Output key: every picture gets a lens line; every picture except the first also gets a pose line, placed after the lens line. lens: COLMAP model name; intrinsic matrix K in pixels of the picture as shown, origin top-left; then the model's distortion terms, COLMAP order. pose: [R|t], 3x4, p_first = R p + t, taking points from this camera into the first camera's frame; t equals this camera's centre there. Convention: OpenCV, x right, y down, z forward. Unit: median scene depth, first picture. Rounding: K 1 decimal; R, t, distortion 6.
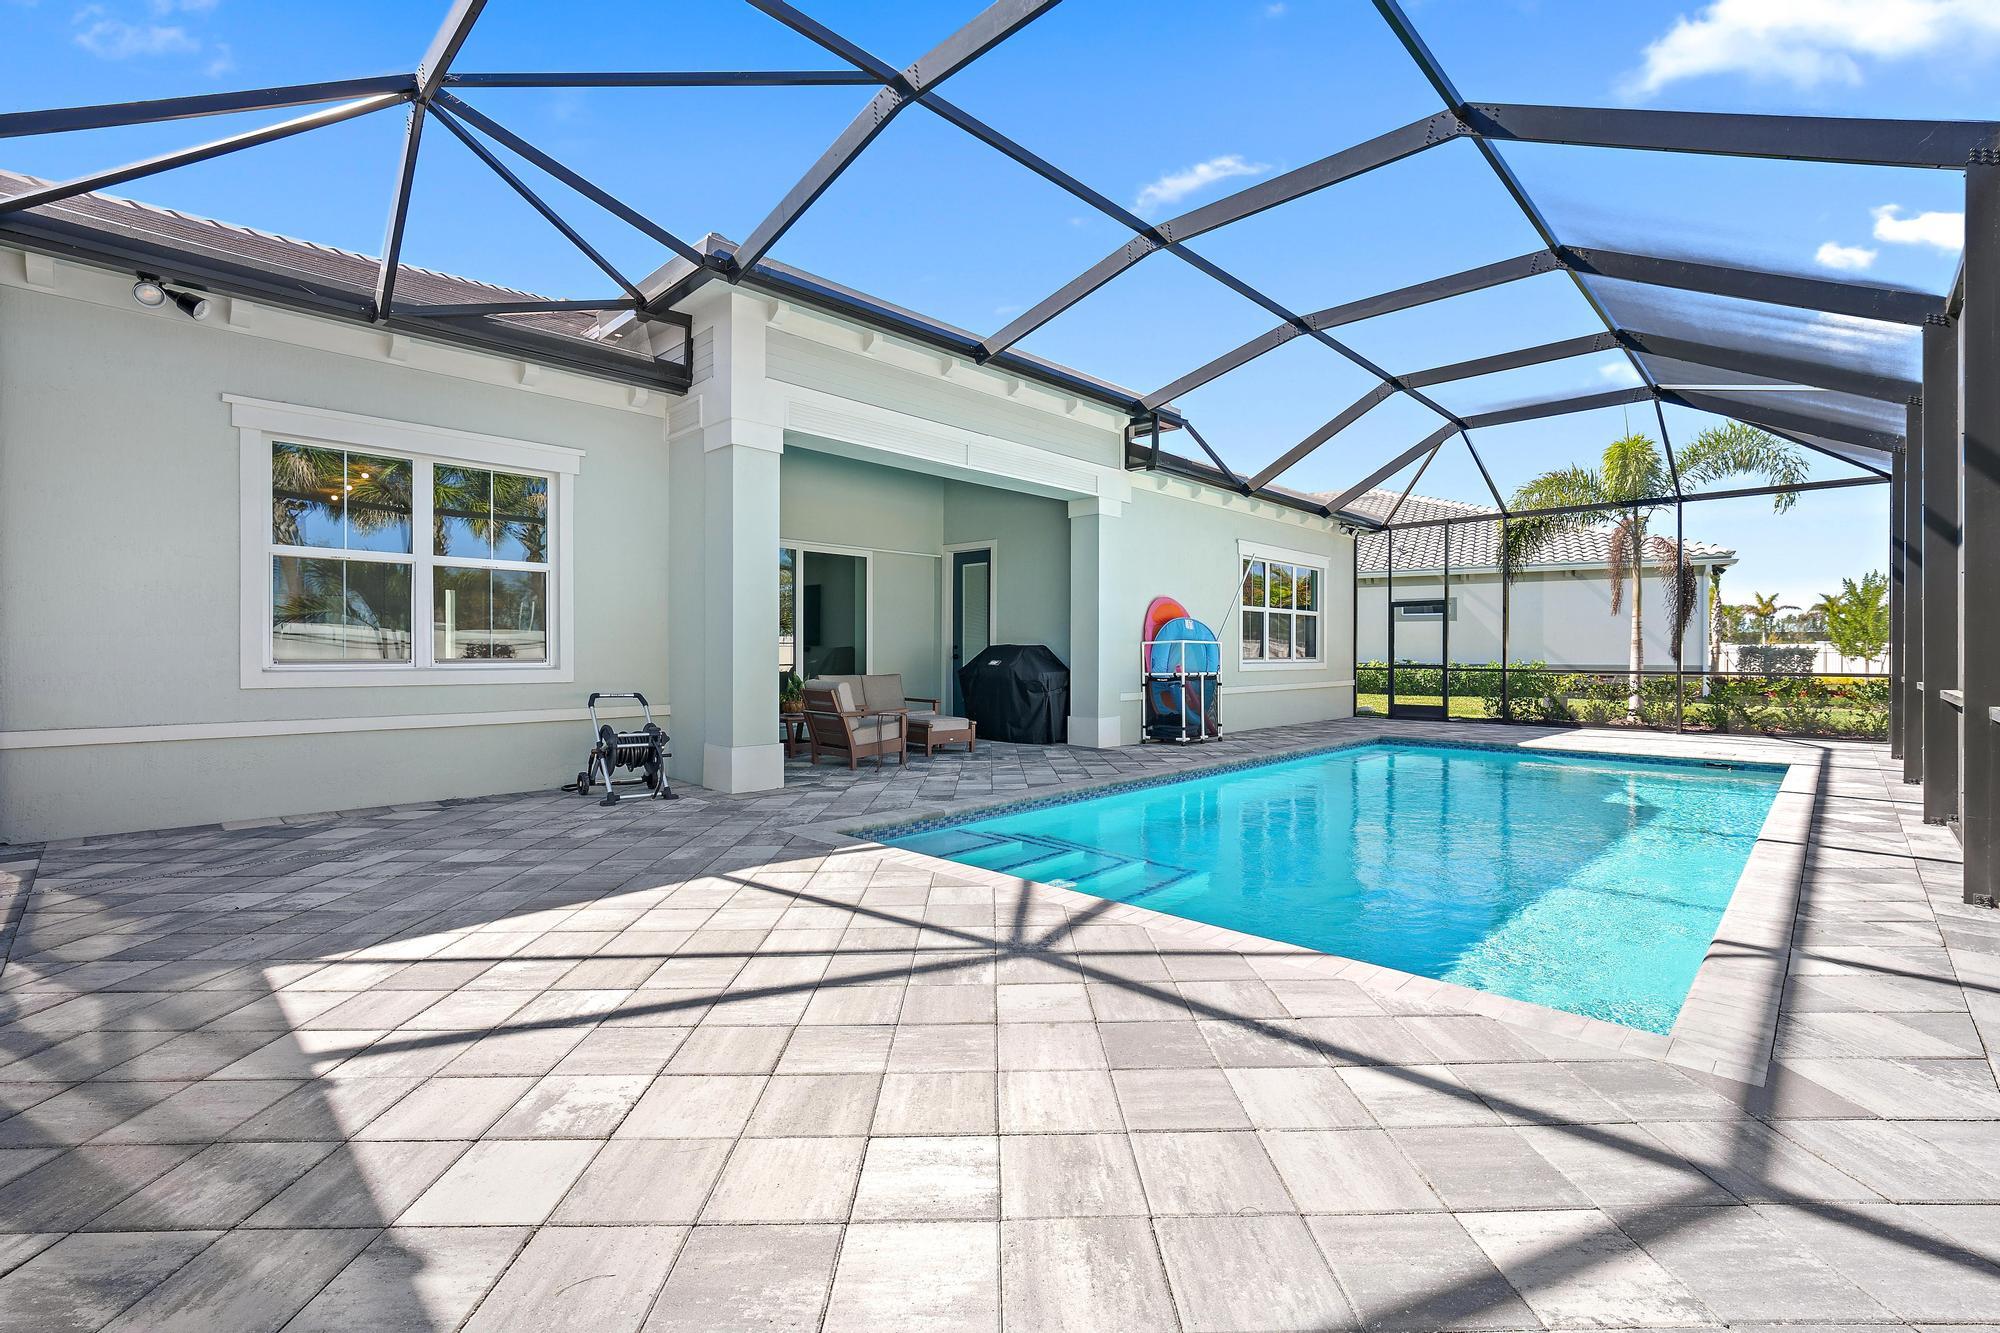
lens RADIAL K [[863.1, 0, 1000.0], [0, 863.1, 666.5], [0, 0, 1]] dist [0.000331, 0.000015]
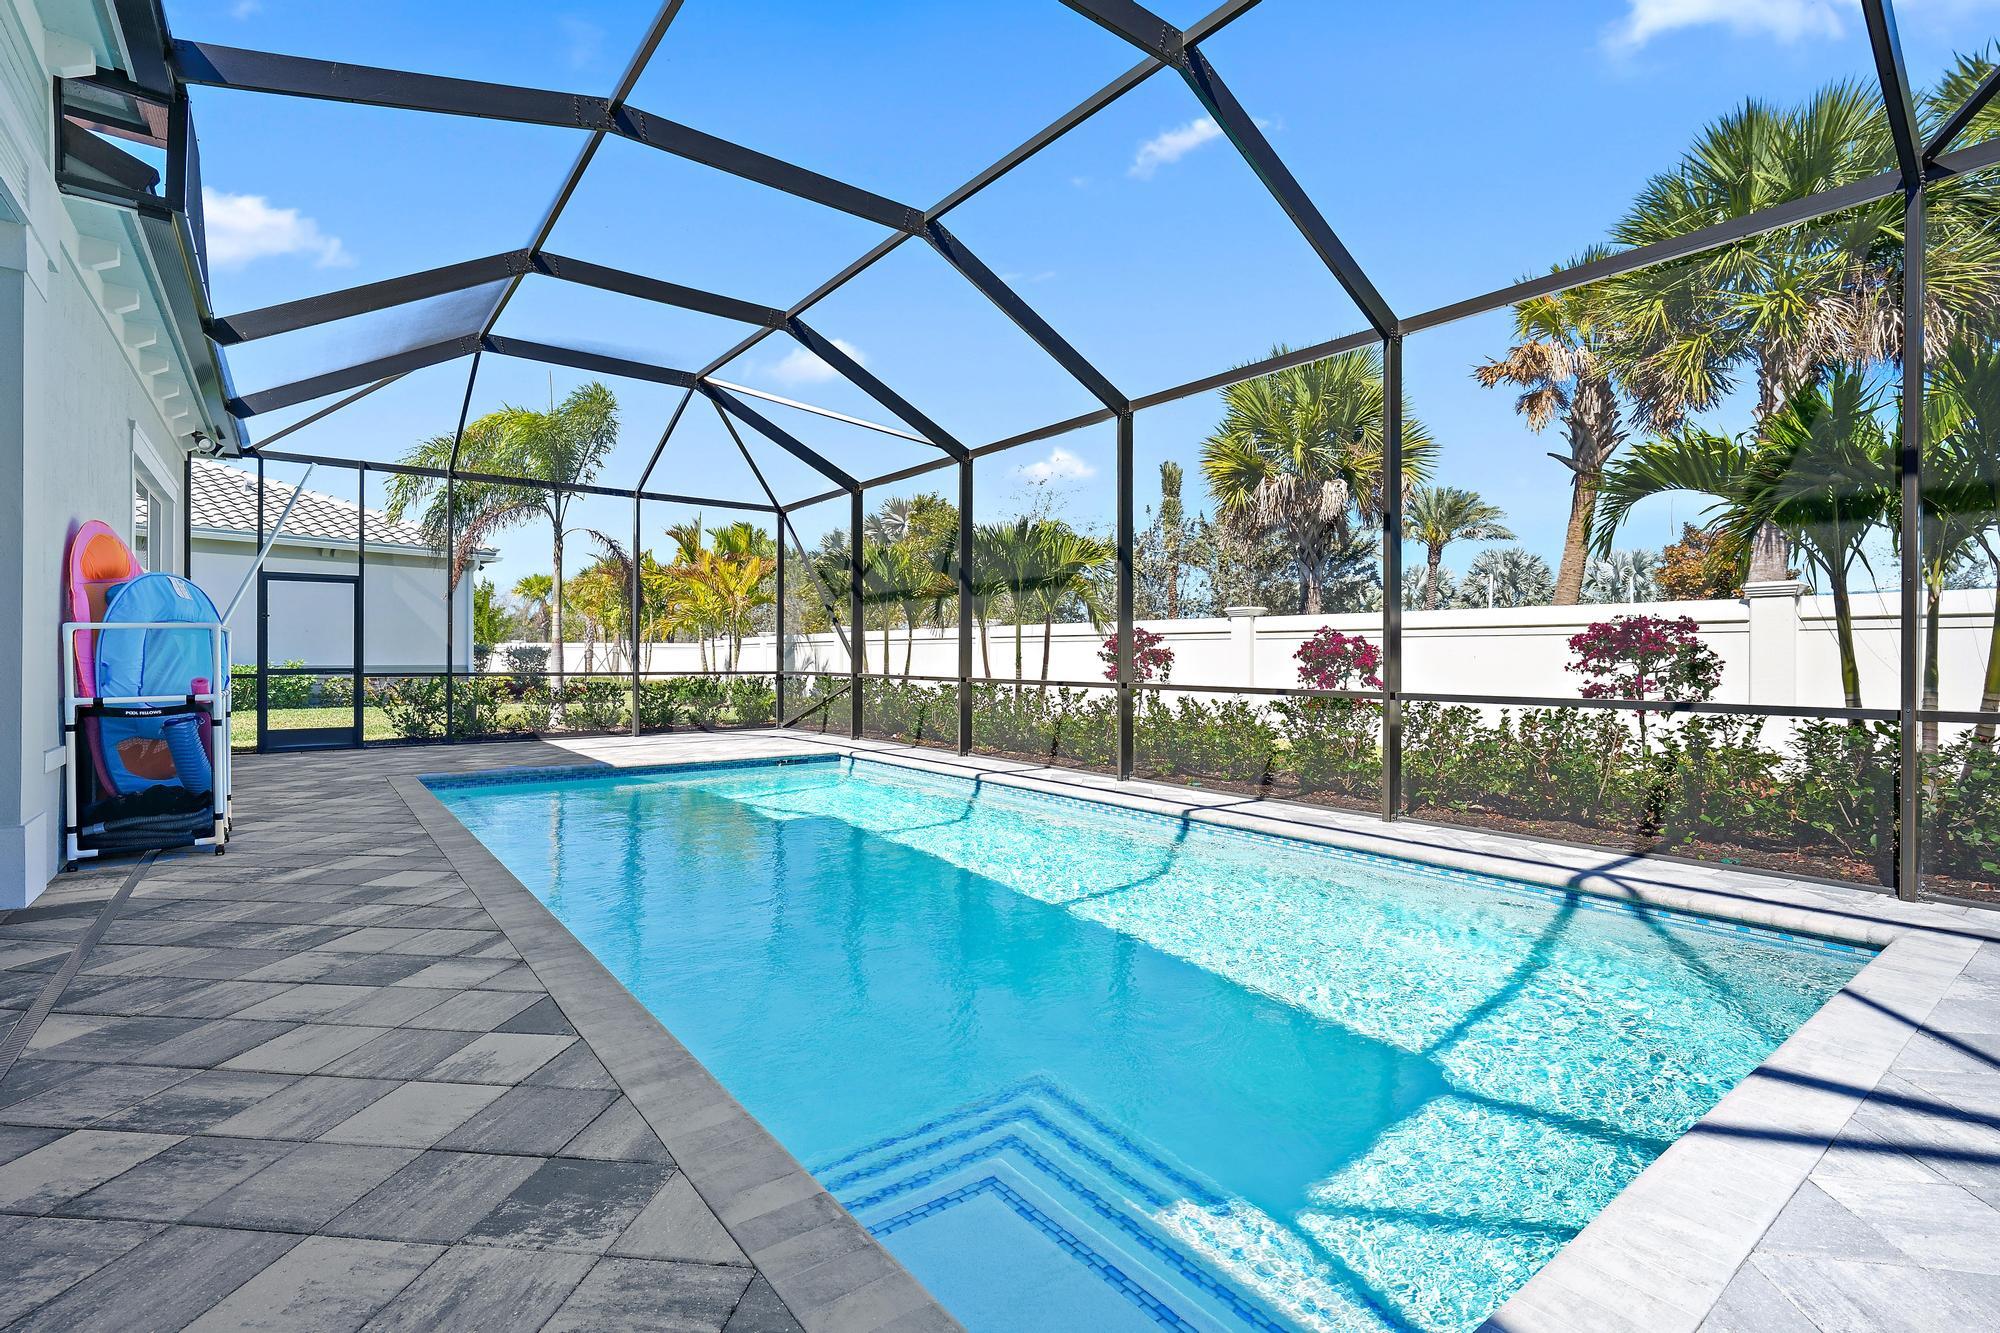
lens RADIAL K [[908.4, 0, 1000.0], [0, 908.4, 666.5], [0, 0, 1]] dist [0.001261, 0.000110]
pose [[0.140006, -0.013479, 0.990059, -0.199847], [0.010479, 0.999872, 0.012131, -0.008595], [-0.990095, 0.008676, 0.140129, 0.500924]]
